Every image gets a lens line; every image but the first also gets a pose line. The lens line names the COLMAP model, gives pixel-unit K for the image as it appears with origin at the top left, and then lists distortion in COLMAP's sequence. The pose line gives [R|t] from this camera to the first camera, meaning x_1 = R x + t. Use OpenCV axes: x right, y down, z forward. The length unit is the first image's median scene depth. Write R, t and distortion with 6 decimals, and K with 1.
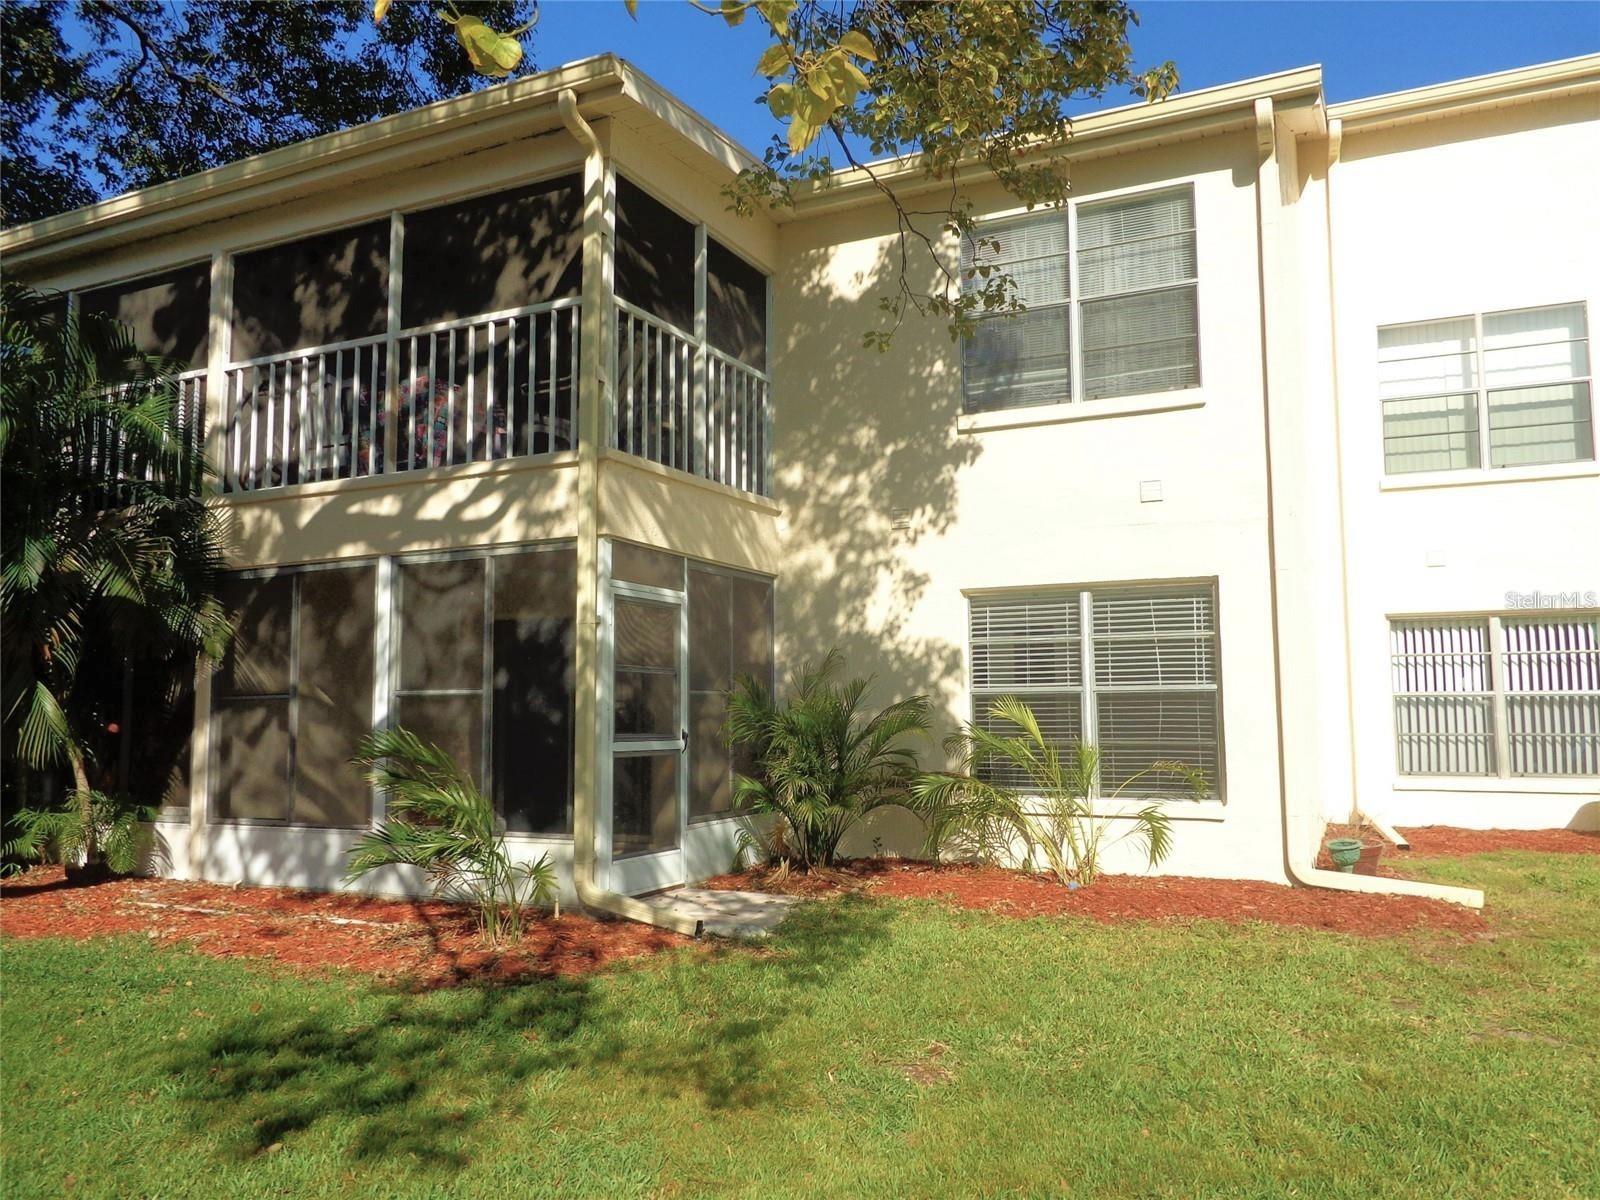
lens RADIAL K [[1179.9, 0, 800.0], [0, 1179.9, 600.0], [0, 0, 1]] dist [0.001050, -0.002435]
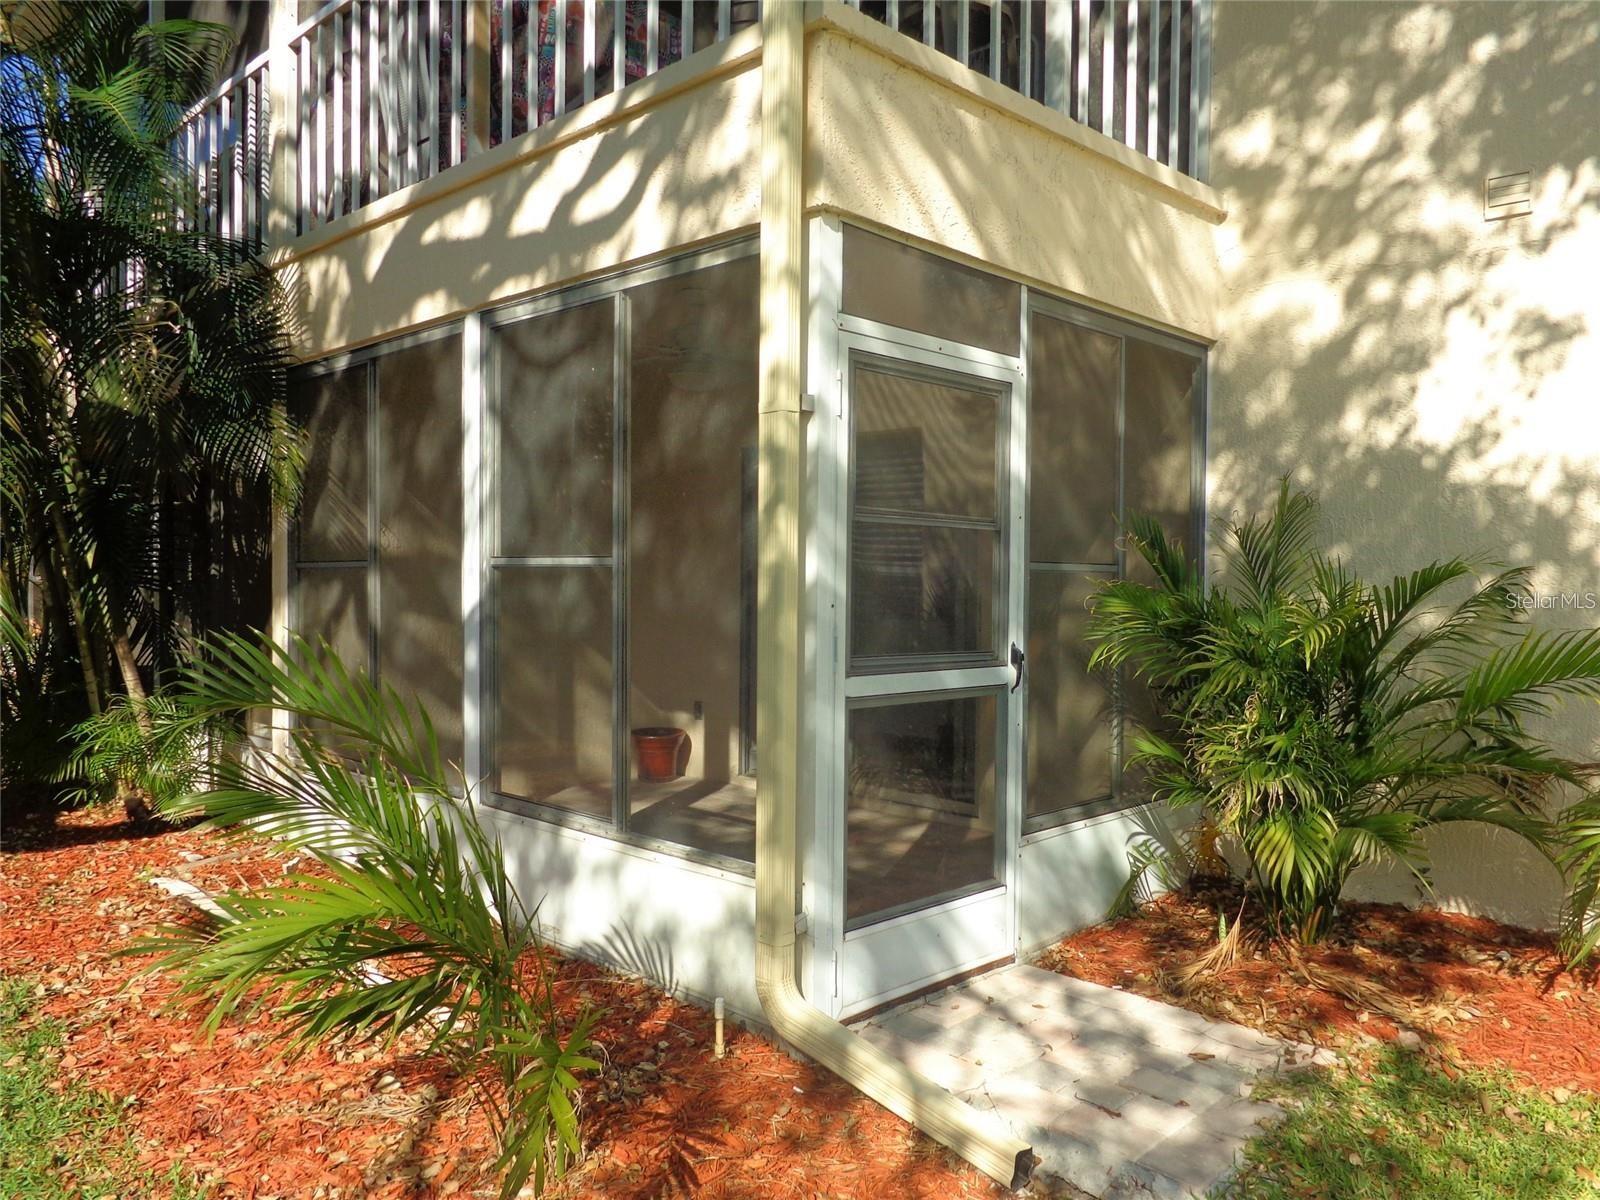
lens RADIAL K [[1179.9, 0, 800.0], [0, 1179.9, 600.0], [0, 0, 1]] dist [0.001050, -0.002435]
pose [[0.948016, 0.023107, -0.317383, -0.028366], [0.012997, 0.993717, 0.111169, 0.036150], [0.317958, -0.109515, 0.941759, 0.510351]]
